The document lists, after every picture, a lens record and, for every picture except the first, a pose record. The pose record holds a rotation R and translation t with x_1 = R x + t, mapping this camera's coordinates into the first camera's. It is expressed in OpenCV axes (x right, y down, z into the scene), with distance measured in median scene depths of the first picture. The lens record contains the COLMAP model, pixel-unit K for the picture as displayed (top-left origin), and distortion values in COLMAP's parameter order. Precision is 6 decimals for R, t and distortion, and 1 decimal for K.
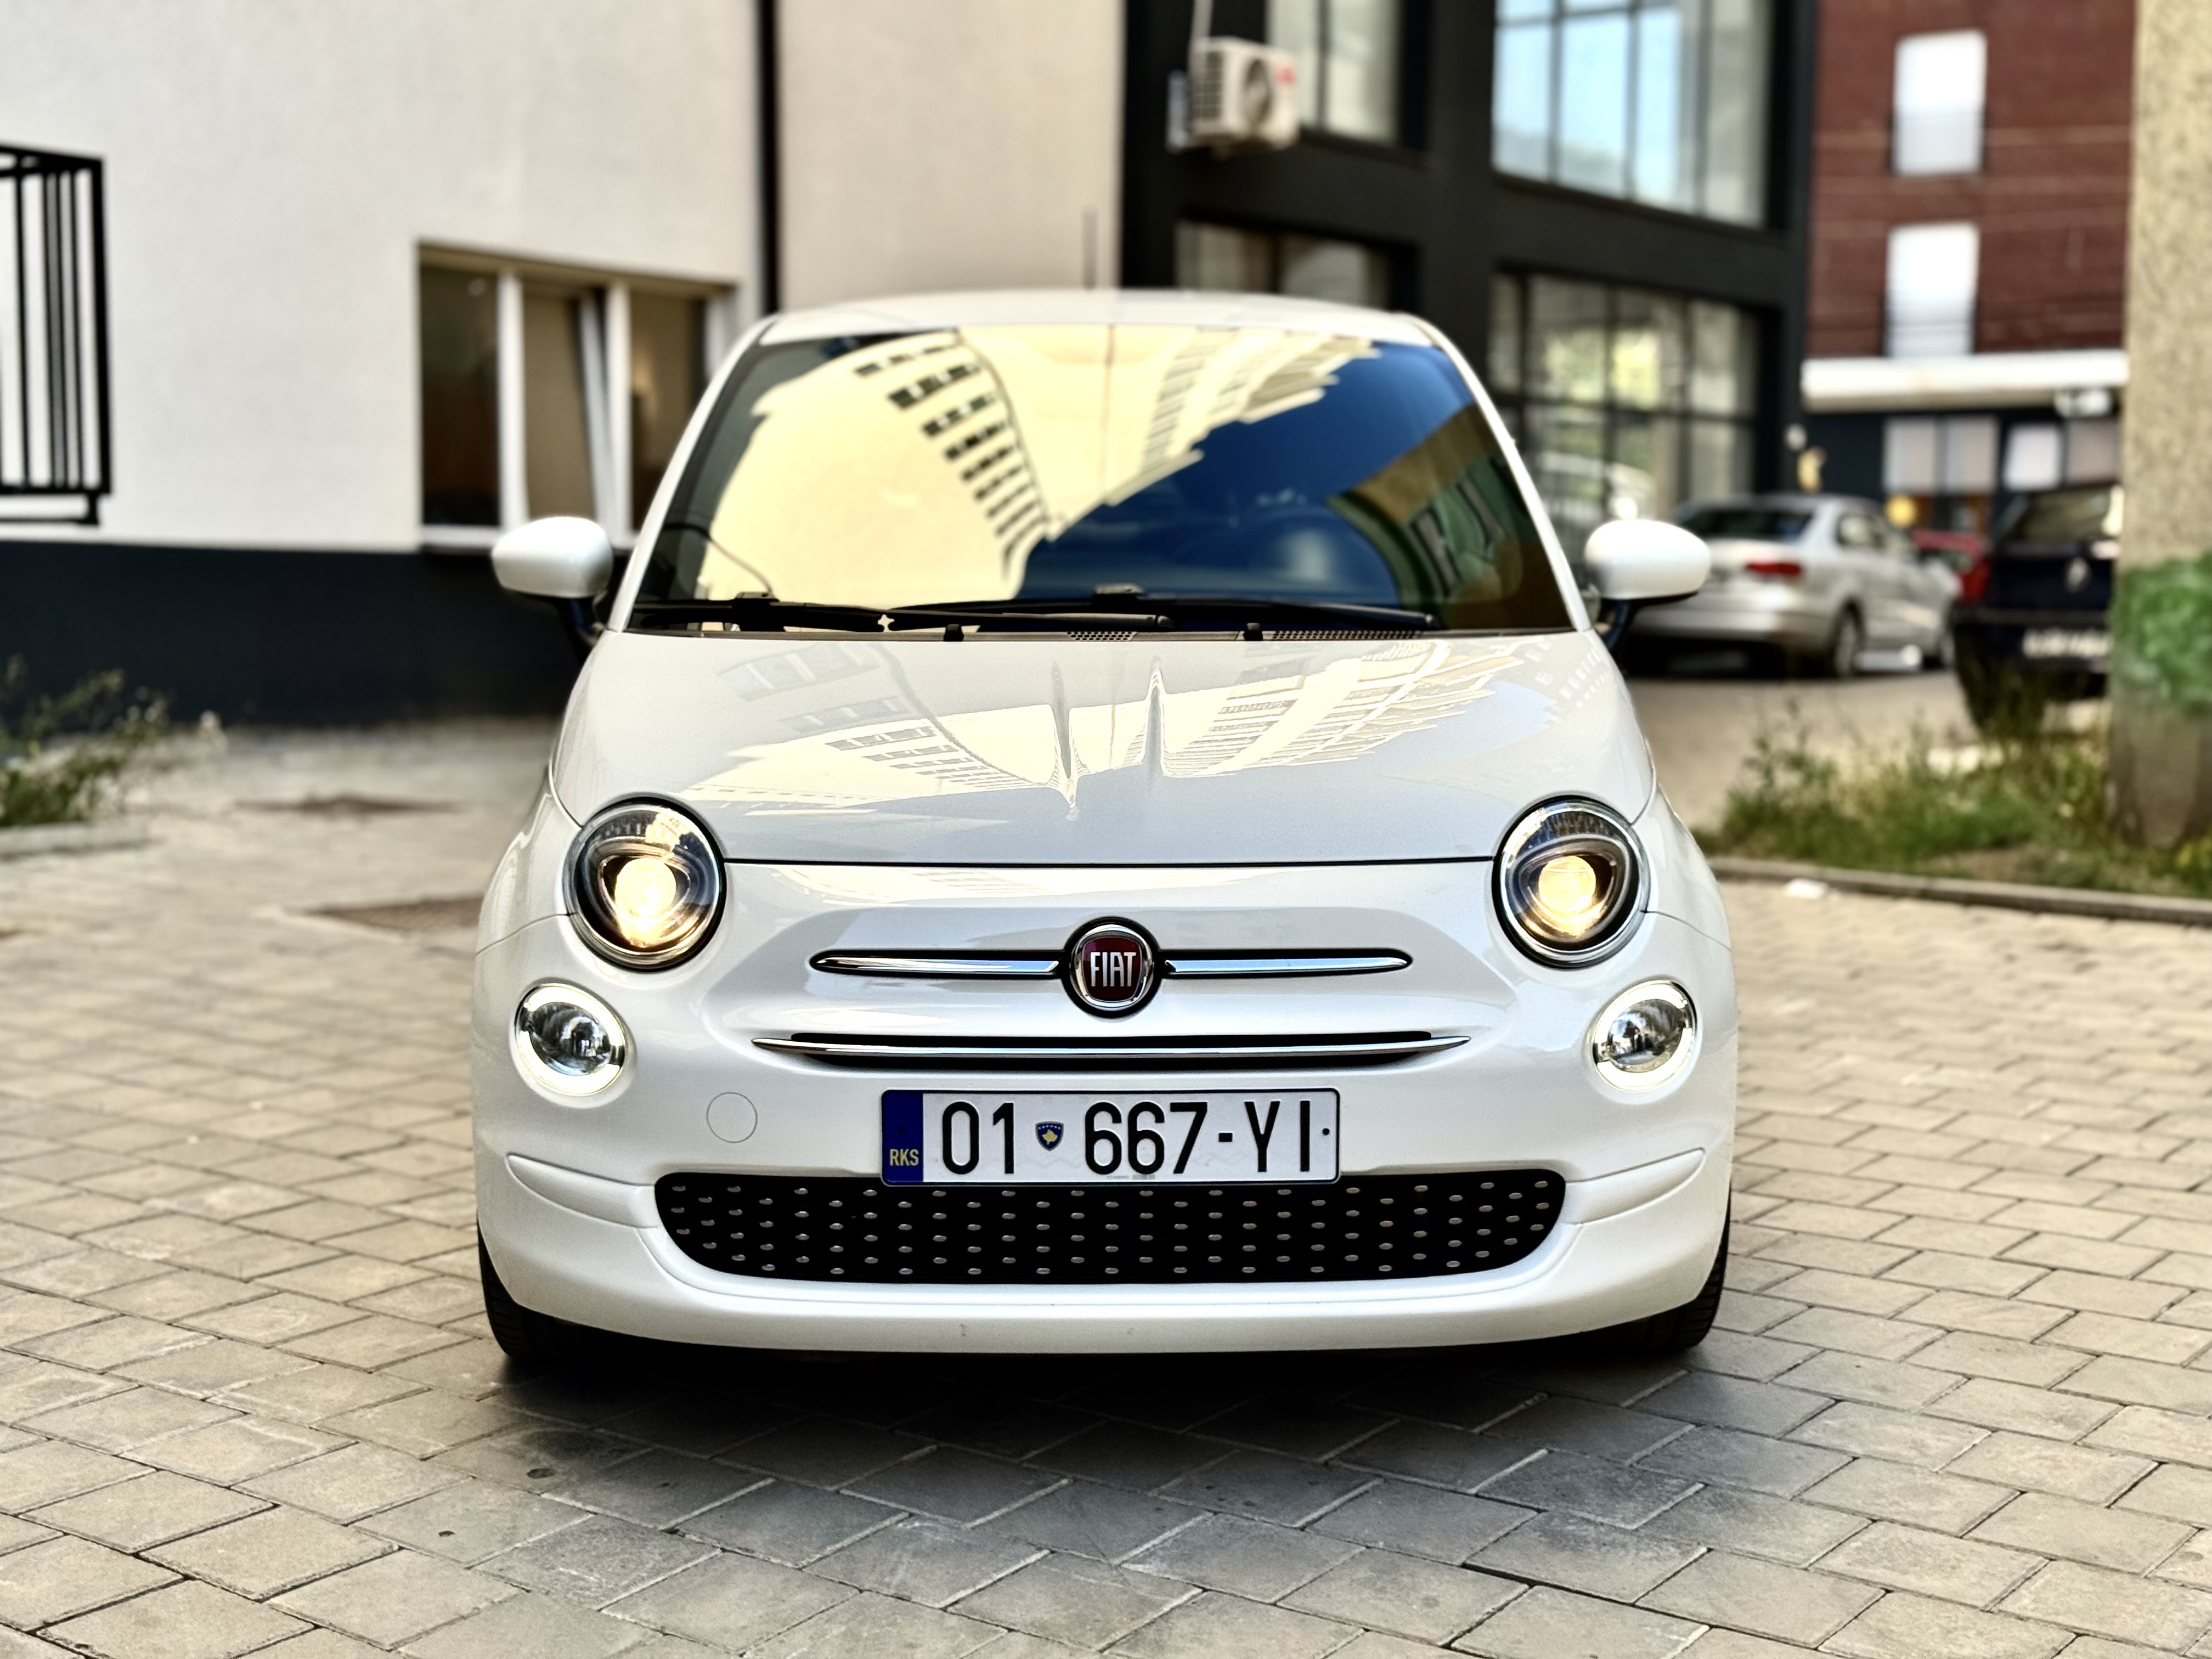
lens RADIAL K [[3149.3, 0, 1108.0], [0, 3149.3, 882.4], [0, 0, 1]] dist [0.129207, -0.069586]
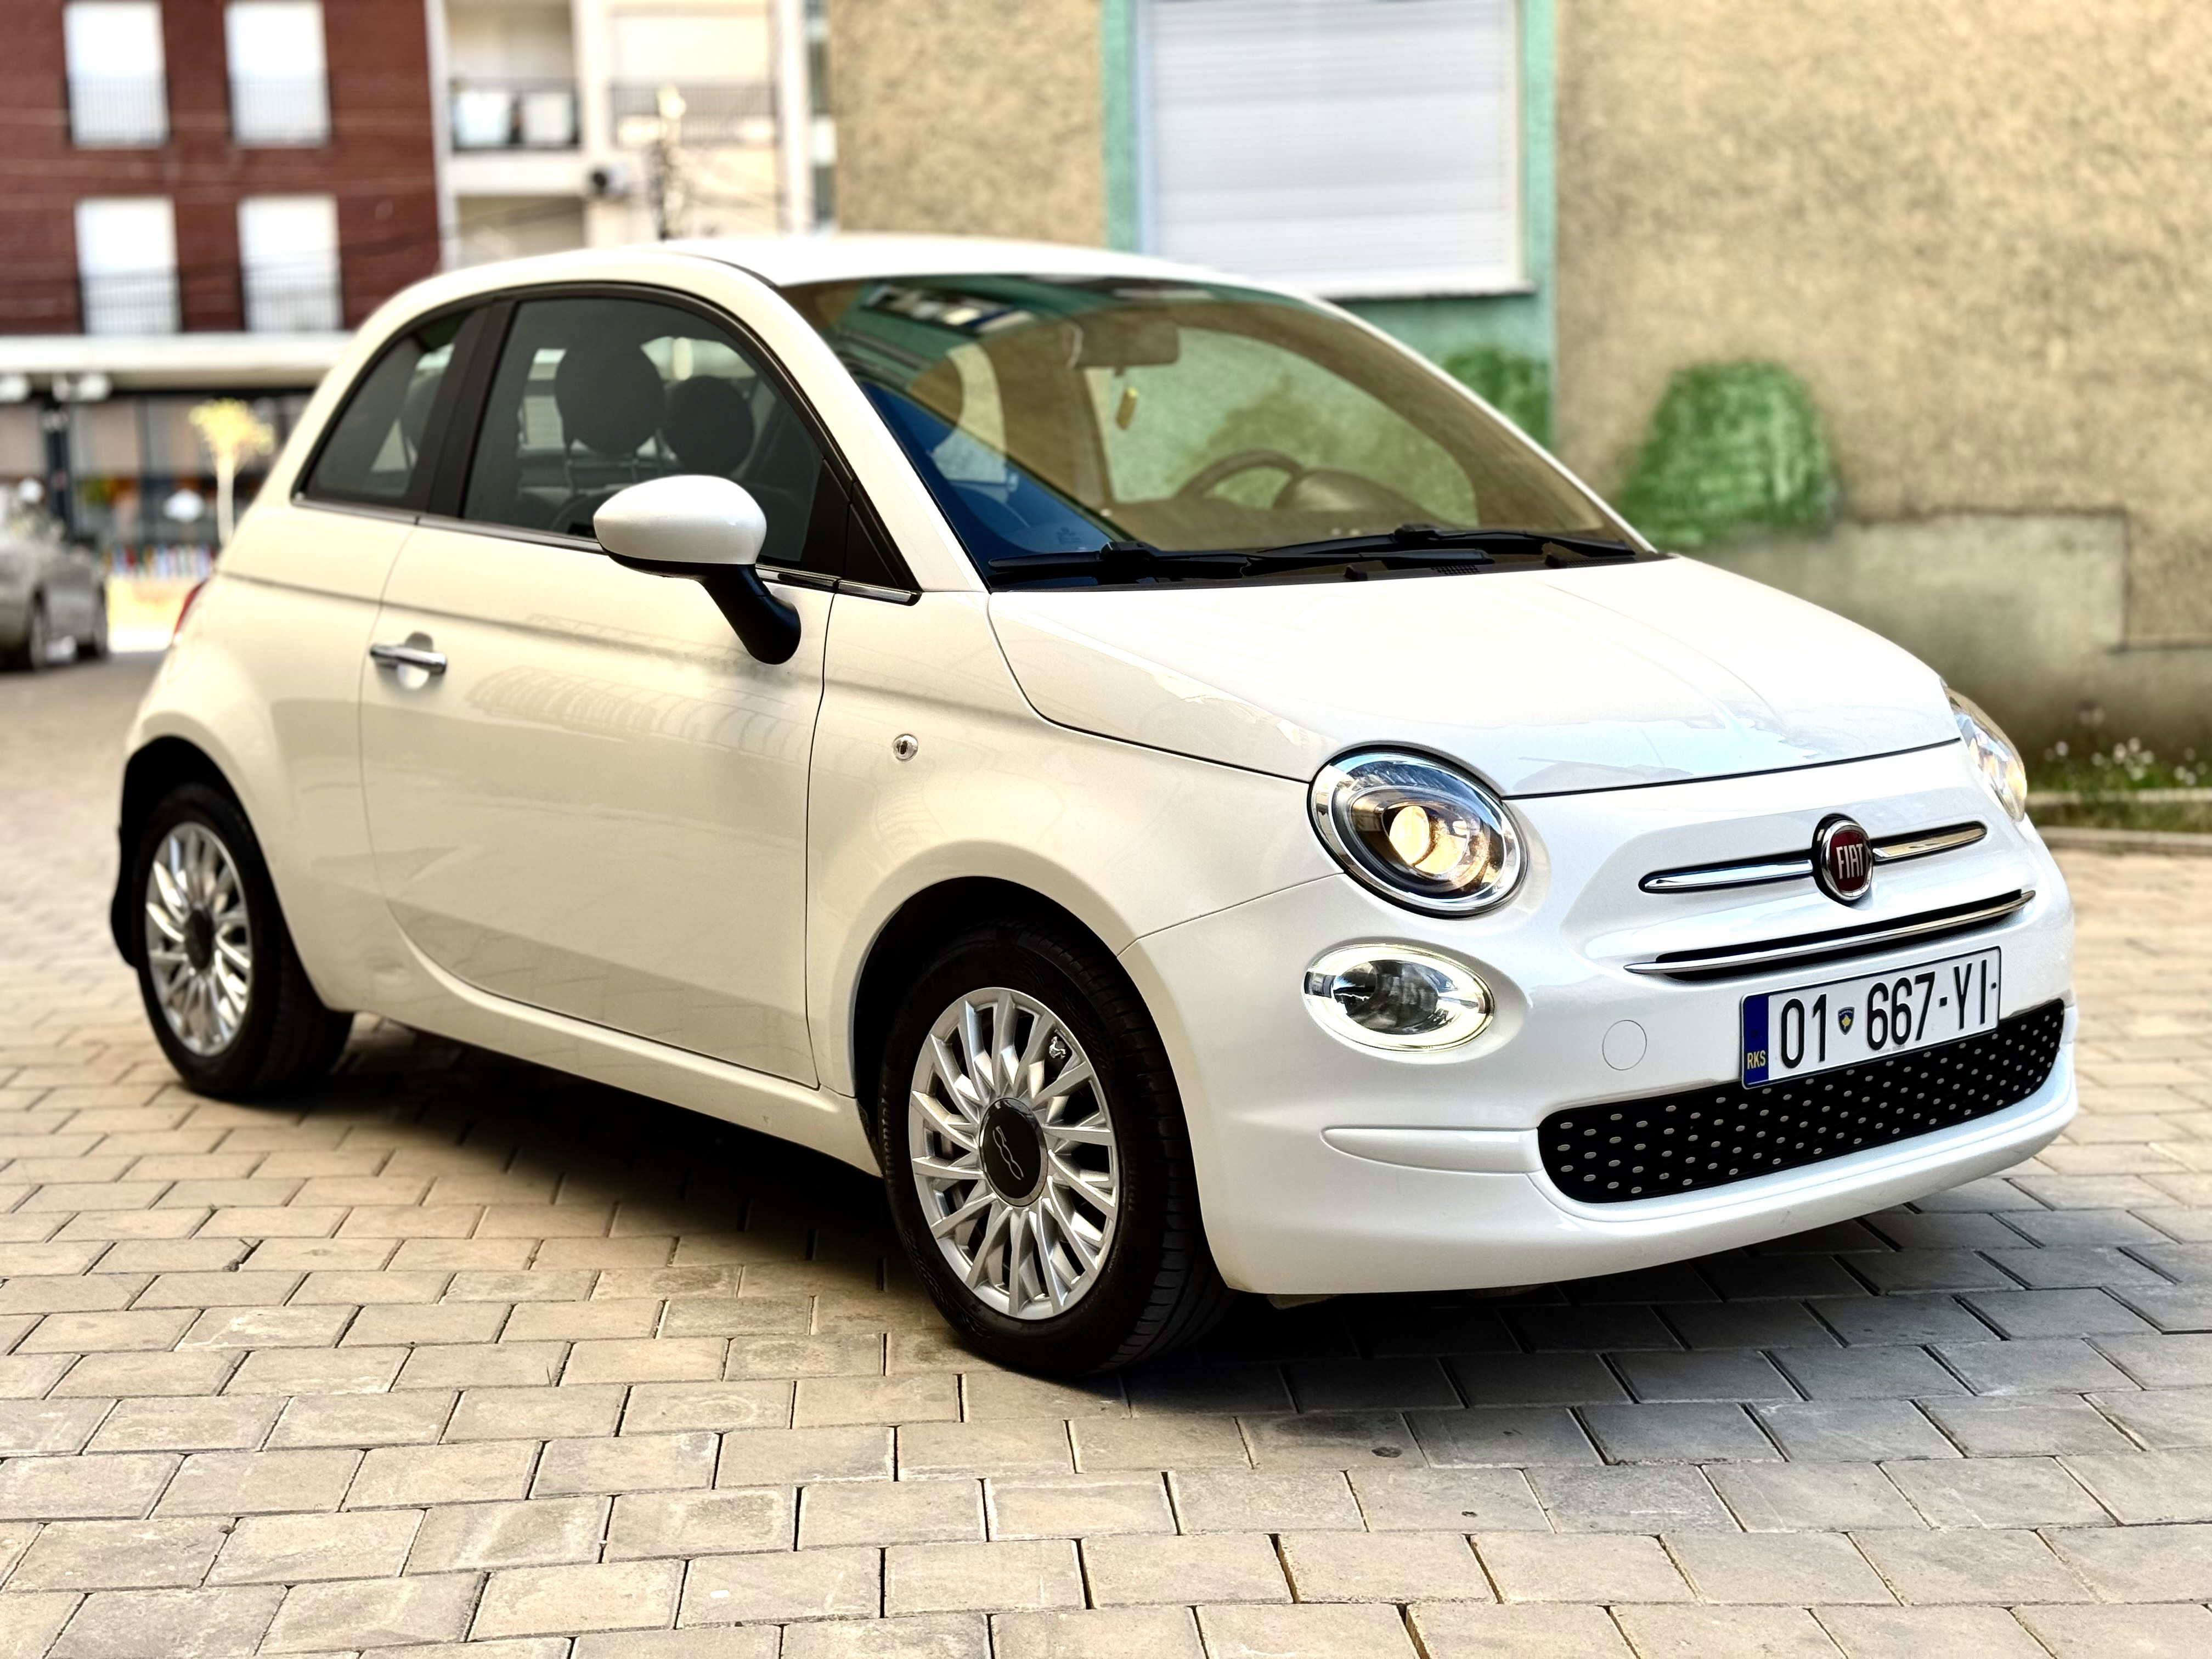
lens RADIAL K [[3115.7, 0, 1110.2], [0, 3115.7, 914.0], [0, 0, 1]] dist [0.284759, -0.867556]
pose [[0.761597, -0.109749, 0.638690, -0.879276], [0.101795, 0.993581, 0.049347, -0.033289], [-0.640006, 0.027433, 0.767880, 0.334473]]
